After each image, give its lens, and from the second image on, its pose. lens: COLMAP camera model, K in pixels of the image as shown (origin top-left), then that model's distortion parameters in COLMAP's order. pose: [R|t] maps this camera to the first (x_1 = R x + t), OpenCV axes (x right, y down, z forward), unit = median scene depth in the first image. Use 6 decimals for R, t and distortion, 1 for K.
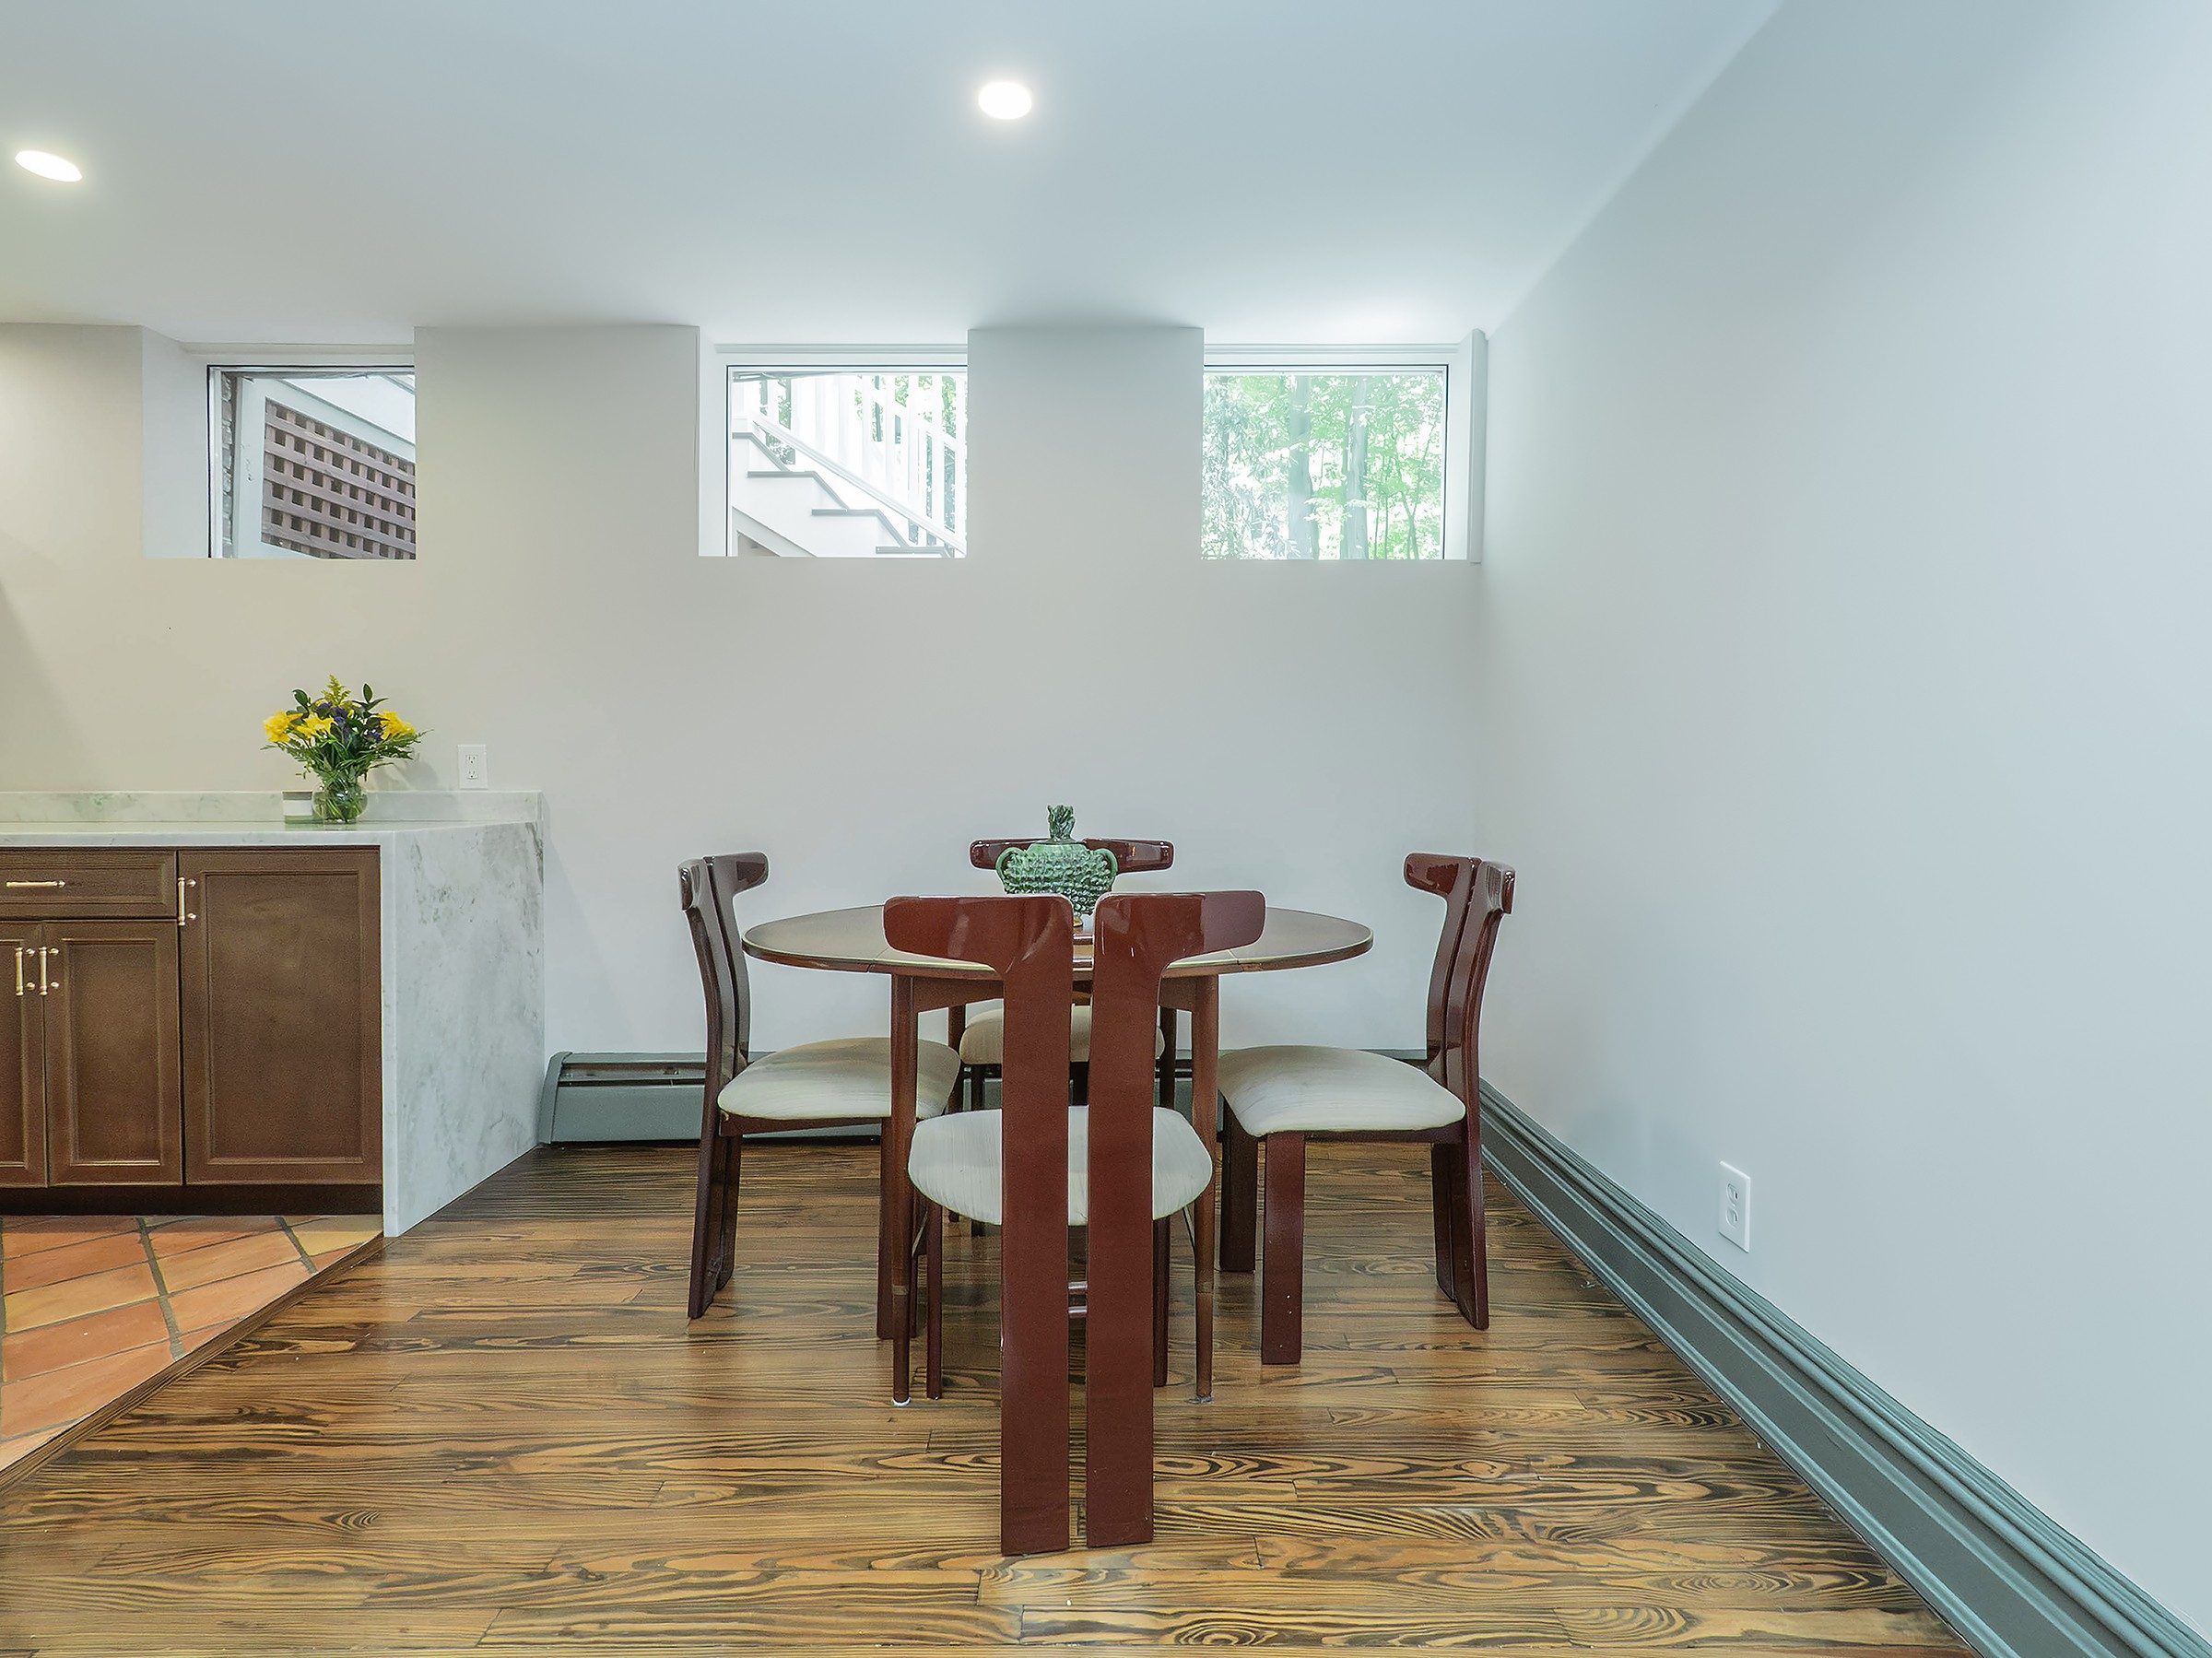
lens RADIAL K [[1069.0, 0, 1114.2], [0, 1069.0, 785.5], [0, 0, 1]] dist [0.021478, 0.000238]
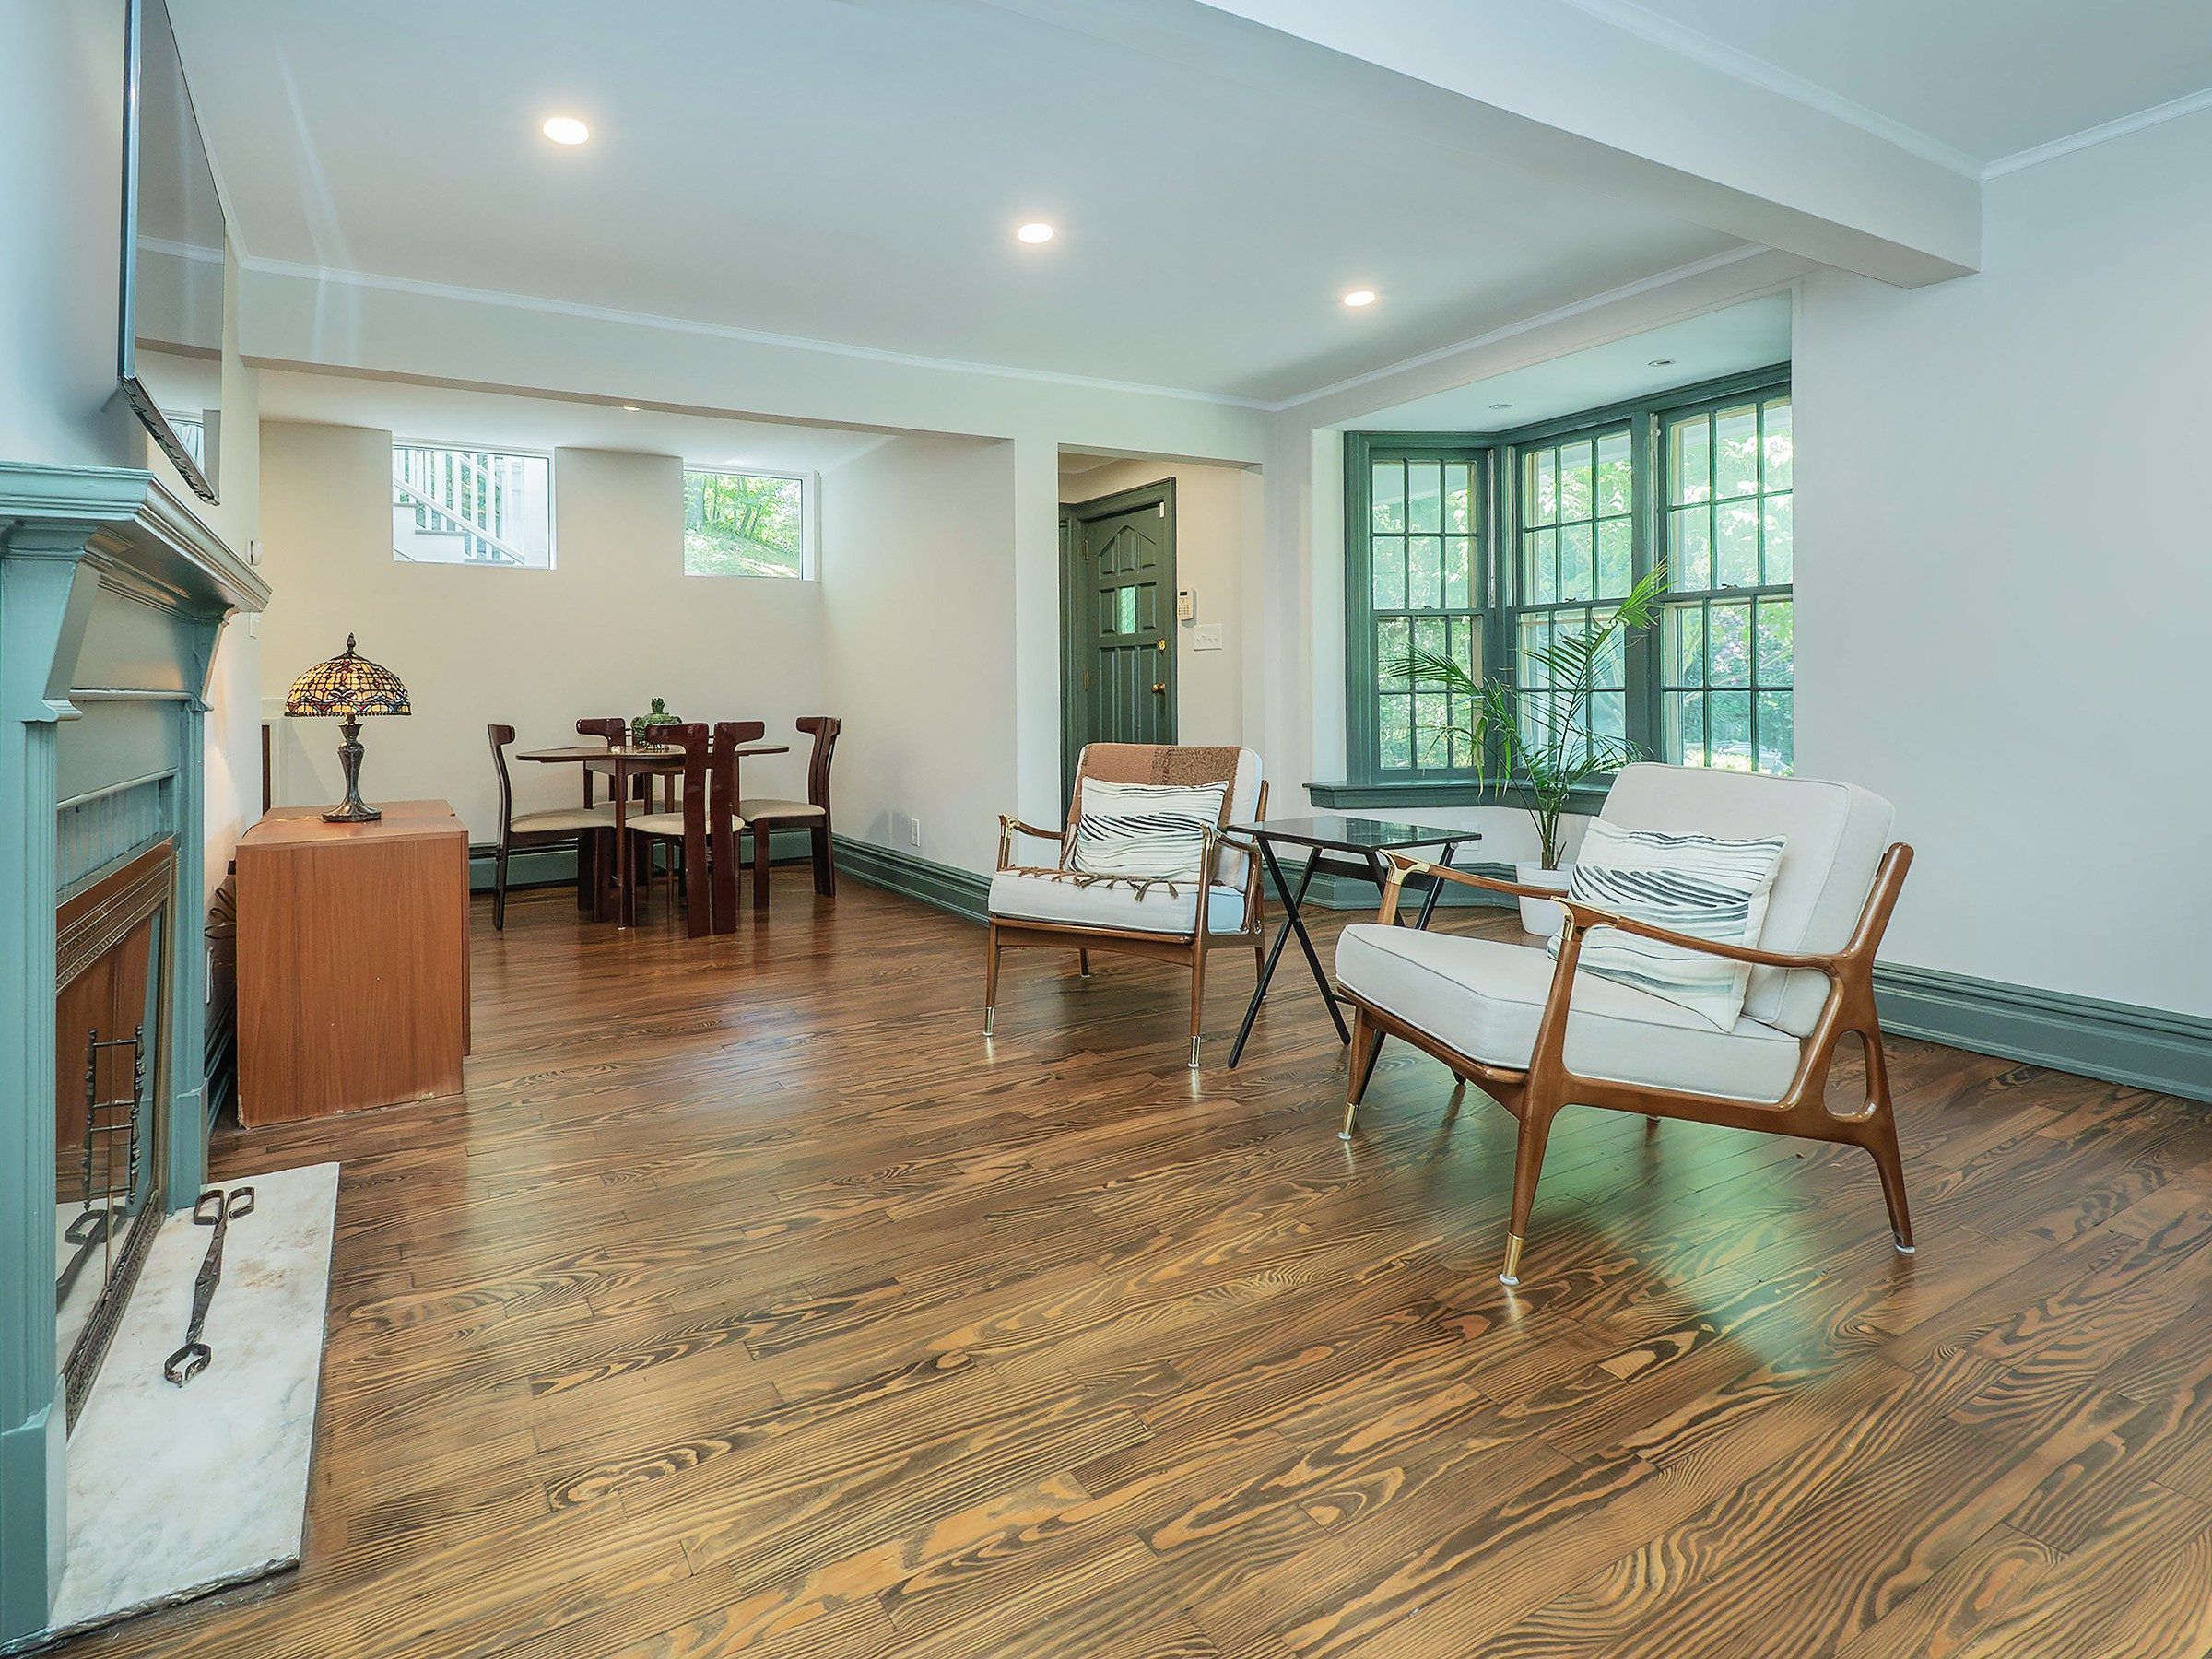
lens RADIAL K [[1121.5, 0, 1012.1], [0, 1121.5, 790.0], [0, 0, 1]] dist [0.003443, 0.000822]
pose [[0.875237, -0.055111, 0.480544, -0.420725], [0.016627, 0.996329, 0.083980, 0.018036], [-0.483408, -0.065513, 0.872940, -1.160170]]
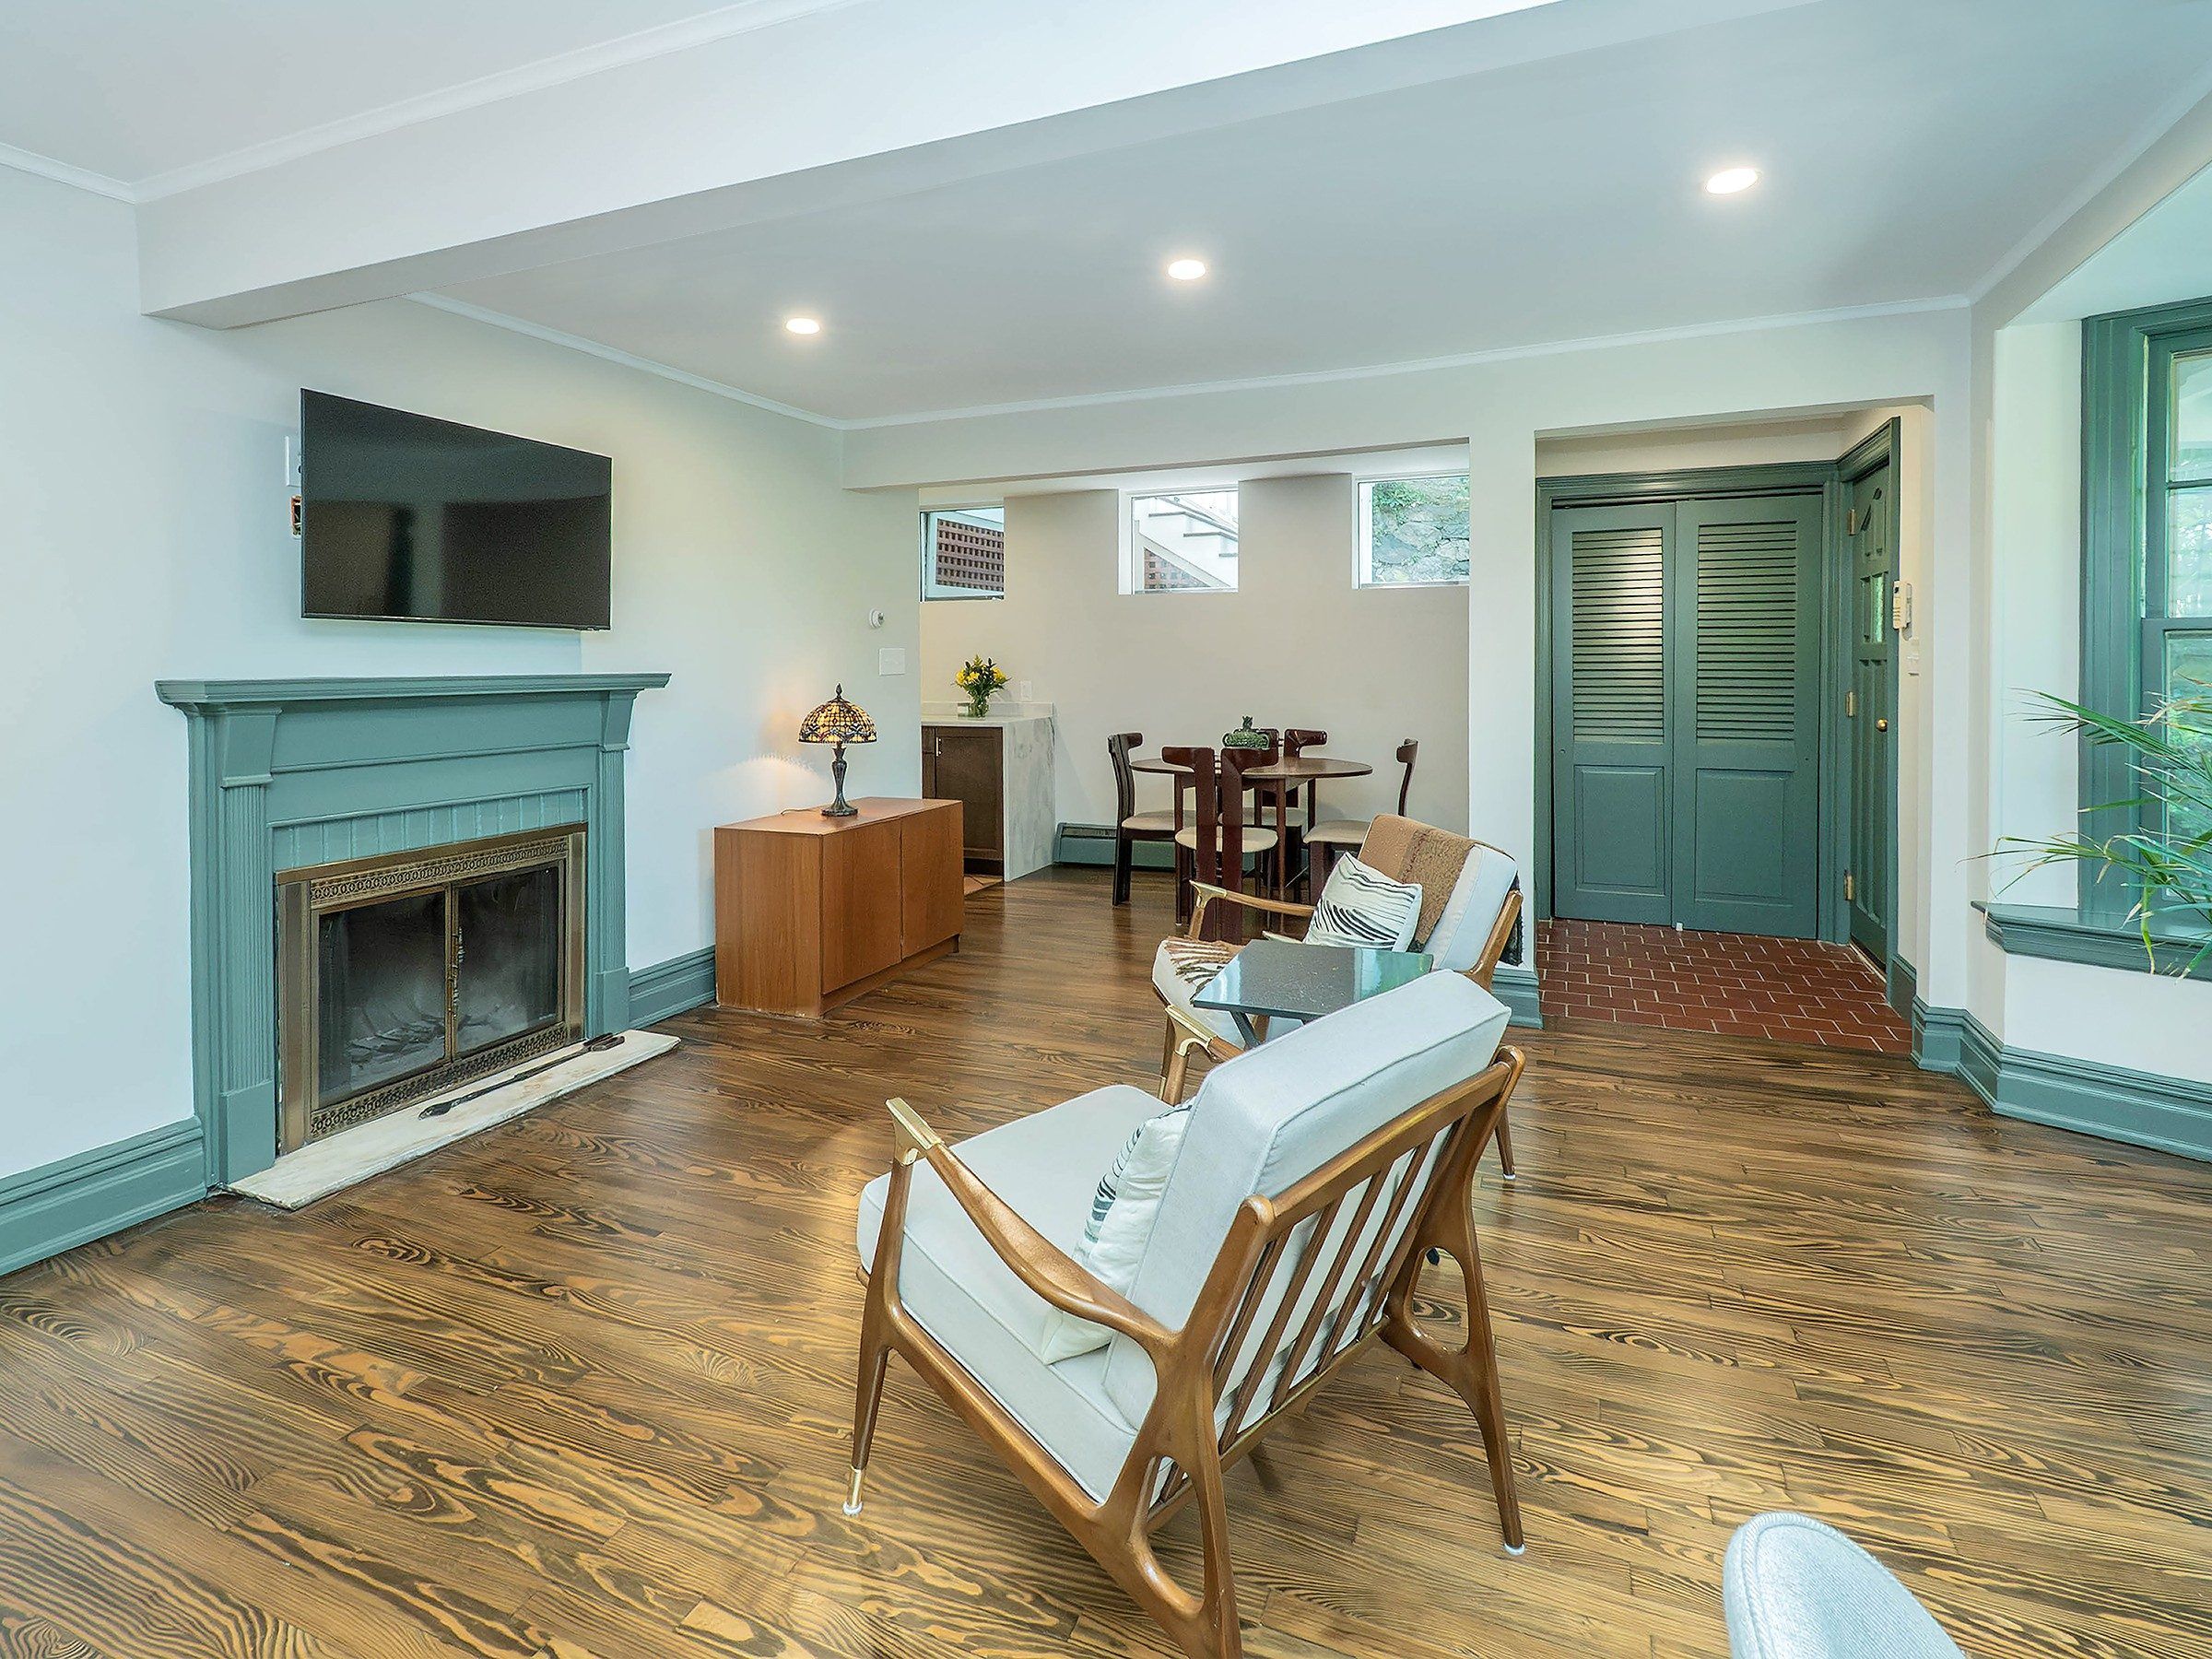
lens RADIAL K [[1133.9, 0, 1106.0], [0, 1133.9, 829.5], [0, 0, 1]] dist [0.001674, -0.000863]
pose [[0.920570, 0.051378, -0.387183, 0.513207], [0.005402, 0.989540, 0.144154, -0.077620], [0.390539, -0.134796, 0.910664, -1.188762]]
